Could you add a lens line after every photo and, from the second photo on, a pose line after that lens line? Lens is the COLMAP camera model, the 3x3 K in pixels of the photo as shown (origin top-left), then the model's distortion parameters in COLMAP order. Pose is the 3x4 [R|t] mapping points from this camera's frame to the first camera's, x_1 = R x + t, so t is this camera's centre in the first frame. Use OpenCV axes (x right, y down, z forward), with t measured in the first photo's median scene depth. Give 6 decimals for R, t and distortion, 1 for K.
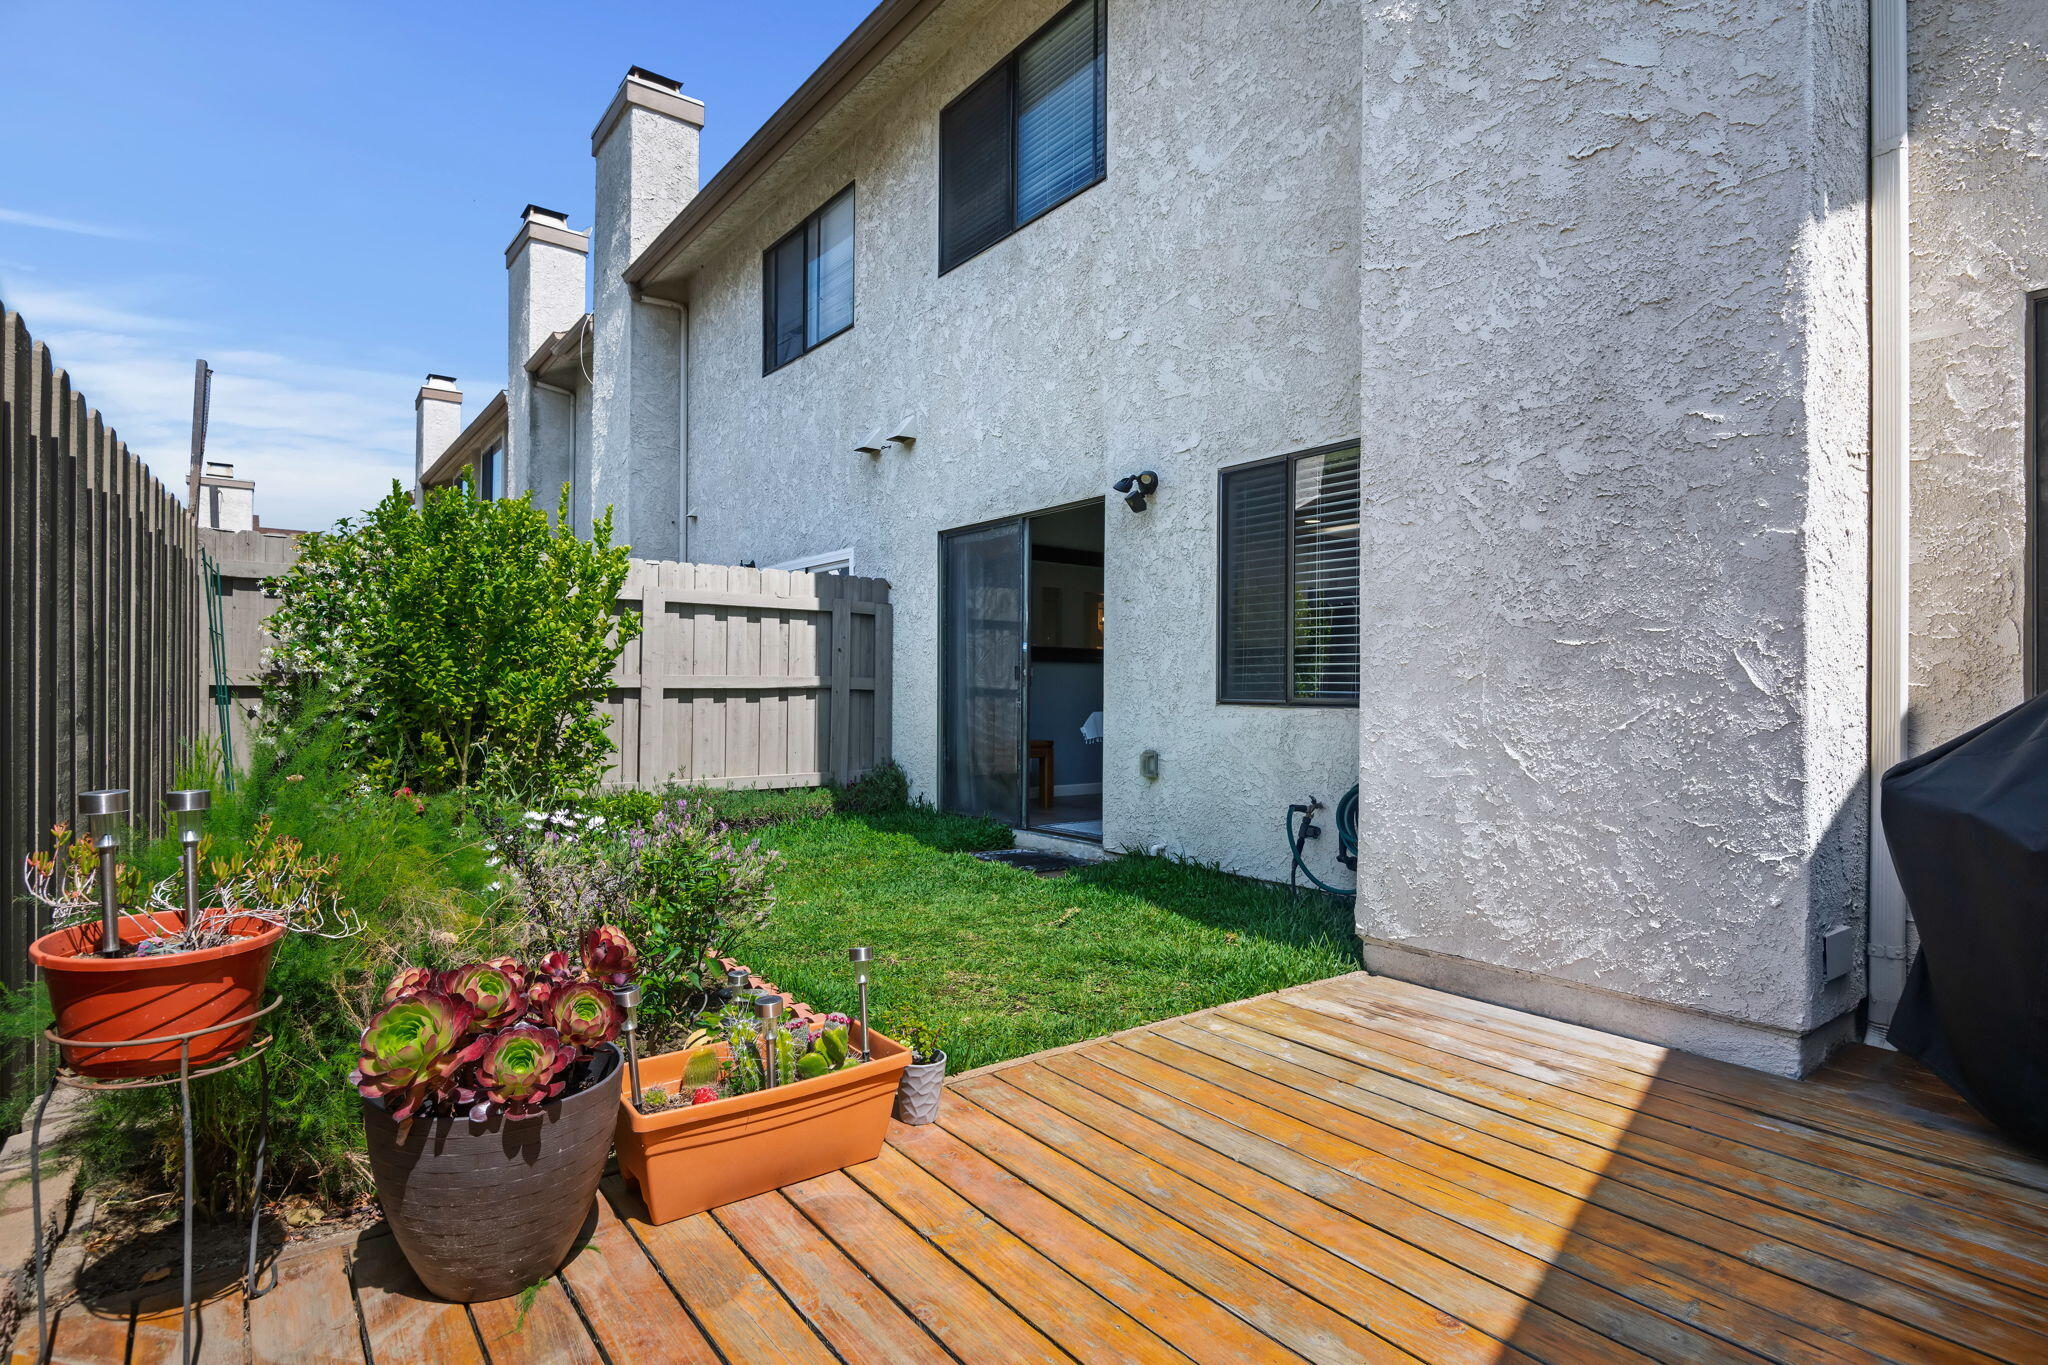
lens RADIAL K [[990.6, 0, 1020.3], [0, 990.6, 688.9], [0, 0, 1]] dist [0.001501, 0.000020]
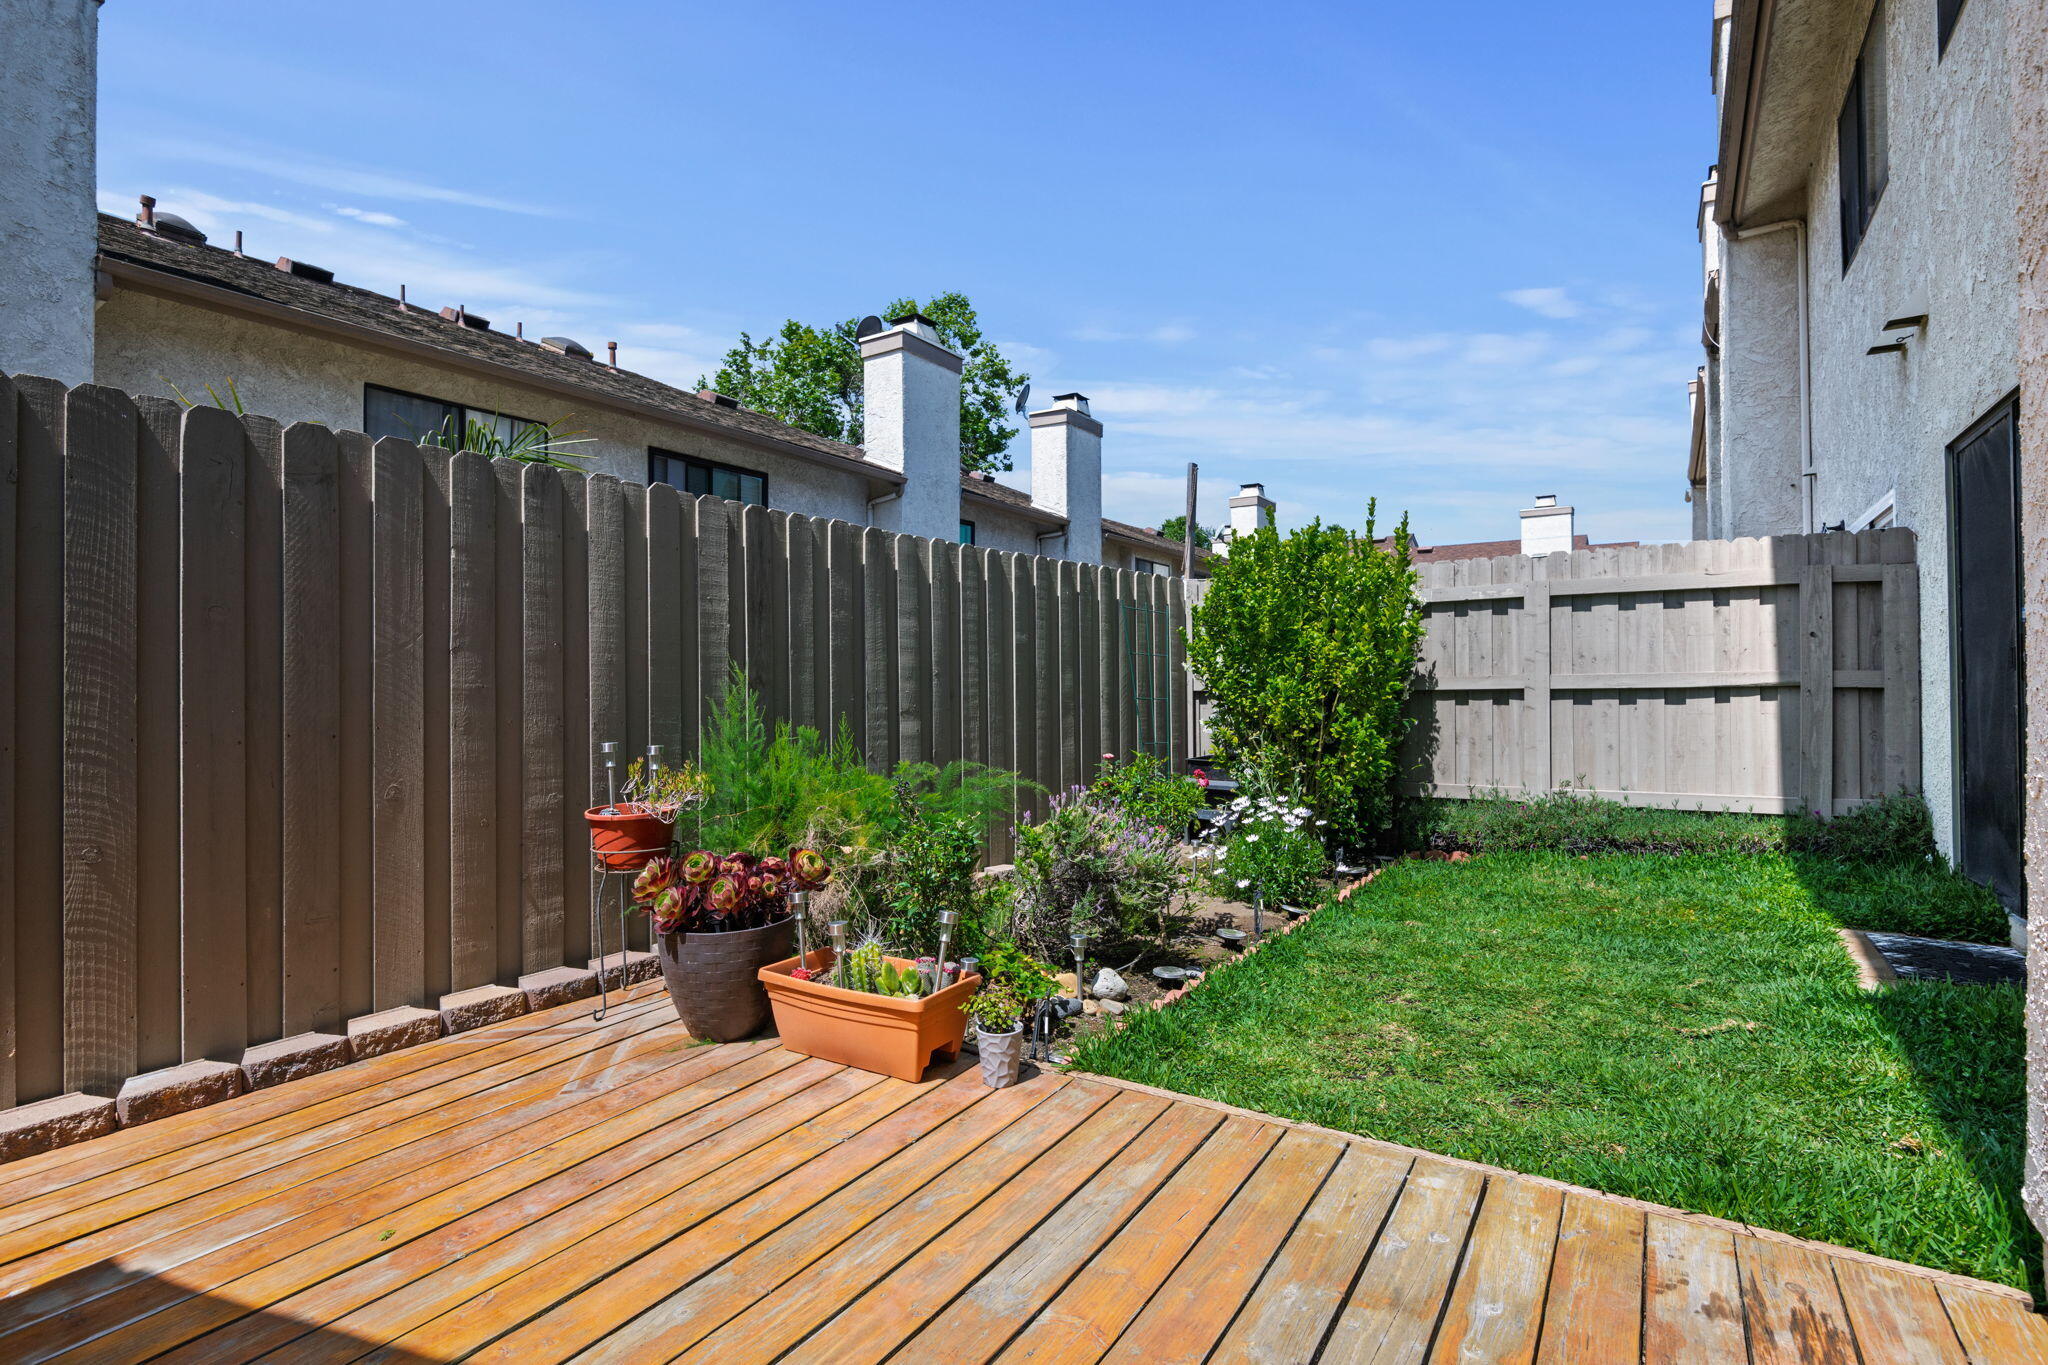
lens RADIAL K [[966.4, 0, 1024.0], [0, 966.4, 682.5], [0, 0, 1]] dist [-0.001665, -0.000353]
pose [[0.374935, -0.016948, -0.926896, 0.286445], [0.010766, 0.999845, -0.013928, 0.000591], [0.926989, -0.004757, 0.375060, 0.194460]]
